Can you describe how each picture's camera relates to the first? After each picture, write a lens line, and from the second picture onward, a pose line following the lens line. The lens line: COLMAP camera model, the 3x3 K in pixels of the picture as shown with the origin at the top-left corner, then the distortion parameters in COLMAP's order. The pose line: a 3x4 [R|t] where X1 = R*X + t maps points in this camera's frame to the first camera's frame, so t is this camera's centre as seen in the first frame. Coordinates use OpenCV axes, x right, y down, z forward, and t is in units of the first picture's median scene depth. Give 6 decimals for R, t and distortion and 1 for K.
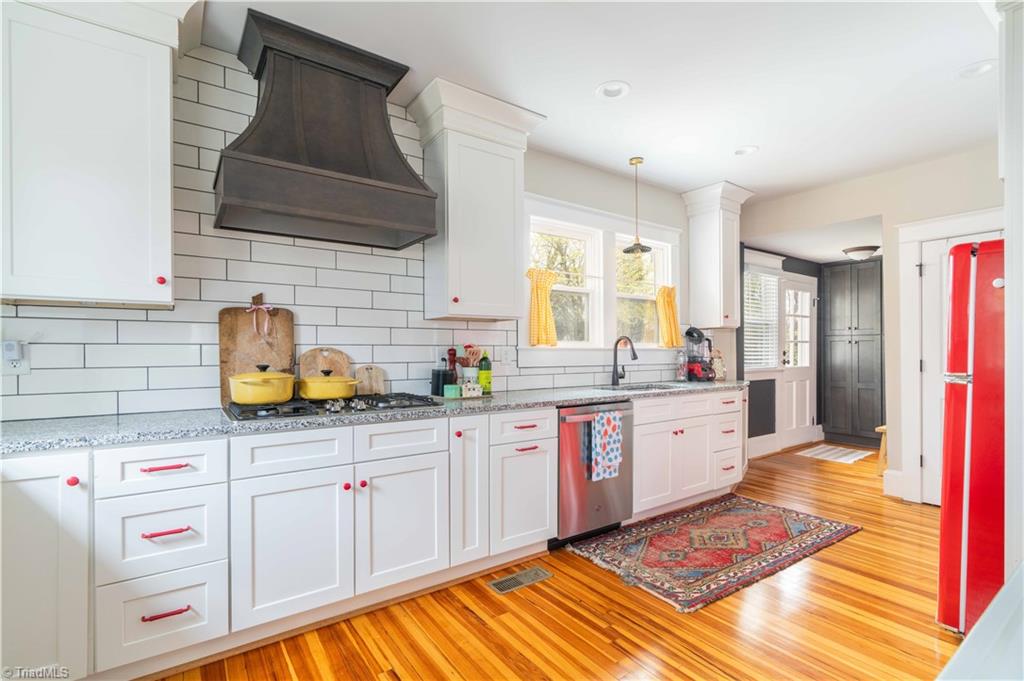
lens RADIAL K [[468.2, 0, 503.1], [0, 468.2, 352.2], [0, 0, 1]] dist [-0.006876, 0.000909]
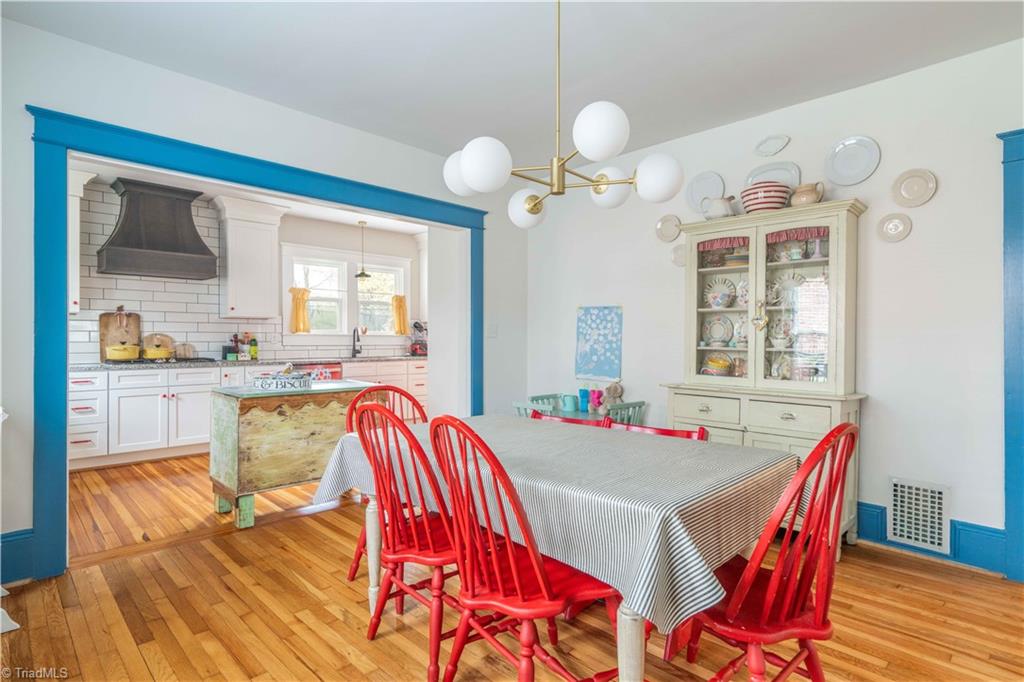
lens RADIAL K [[542.6, 0, 492.3], [0, 542.6, 338.5], [0, 0, 1]] dist [-0.003870, -0.000603]
pose [[0.990242, 0.004553, 0.139281, 0.613470], [-0.004026, 0.999984, -0.004070, 0.013939], [-0.139297, 0.003469, 0.990245, -1.276228]]
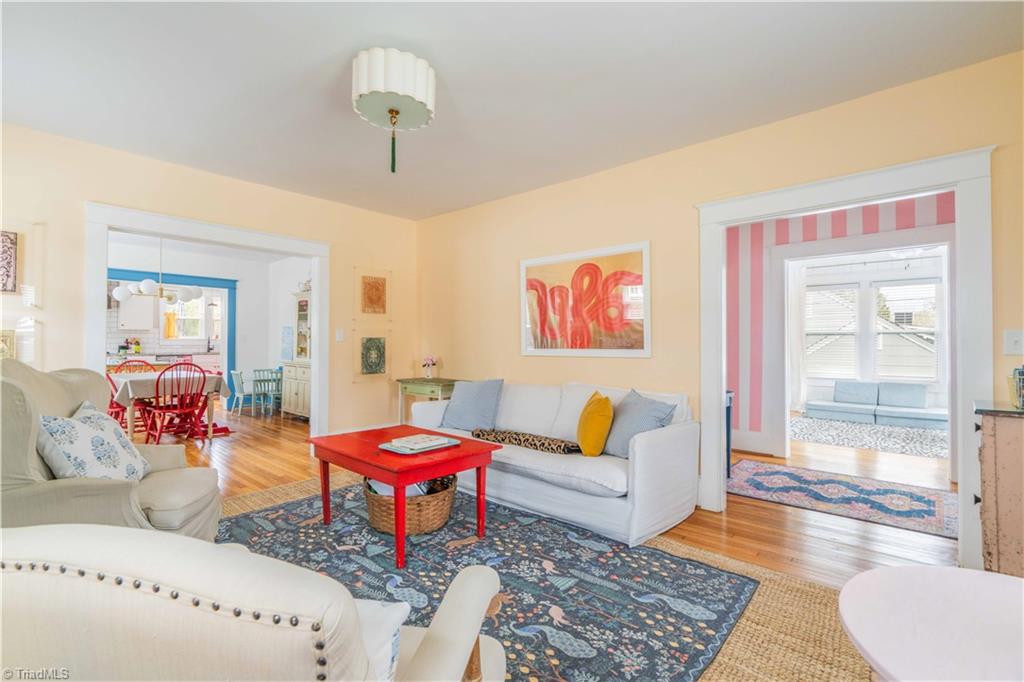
lens RADIAL K [[468.2, 0, 504.1], [0, 468.2, 335.4], [0, 0, 1]] dist [-0.006876, 0.000909]
pose [[0.974691, 0.009144, 0.223368, 1.815440], [-0.006080, 0.999878, -0.014398, -0.001201], [-0.223473, 0.012676, 0.974628, -2.889293]]
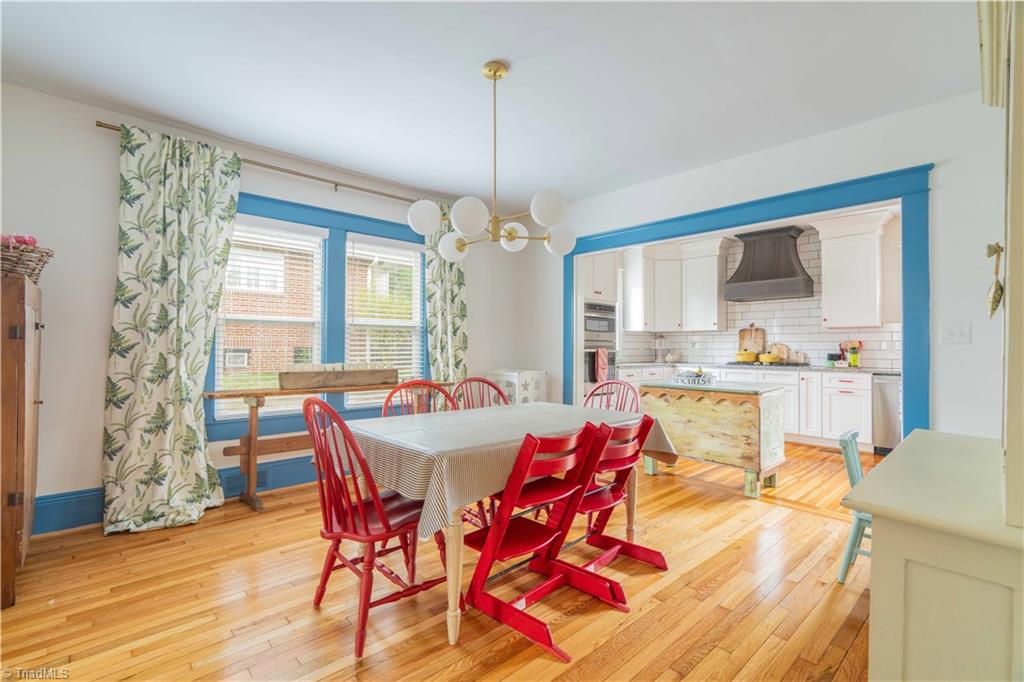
lens RADIAL K [[468.2, 0, 516.6], [0, 468.2, 337.5], [0, 0, 1]] dist [-0.006876, 0.000909]
pose [[0.154937, -0.021011, -0.987701, 1.685407], [-0.004784, 0.999746, -0.022018, 0.020152], [0.987913, 0.008137, 0.154797, -0.666765]]
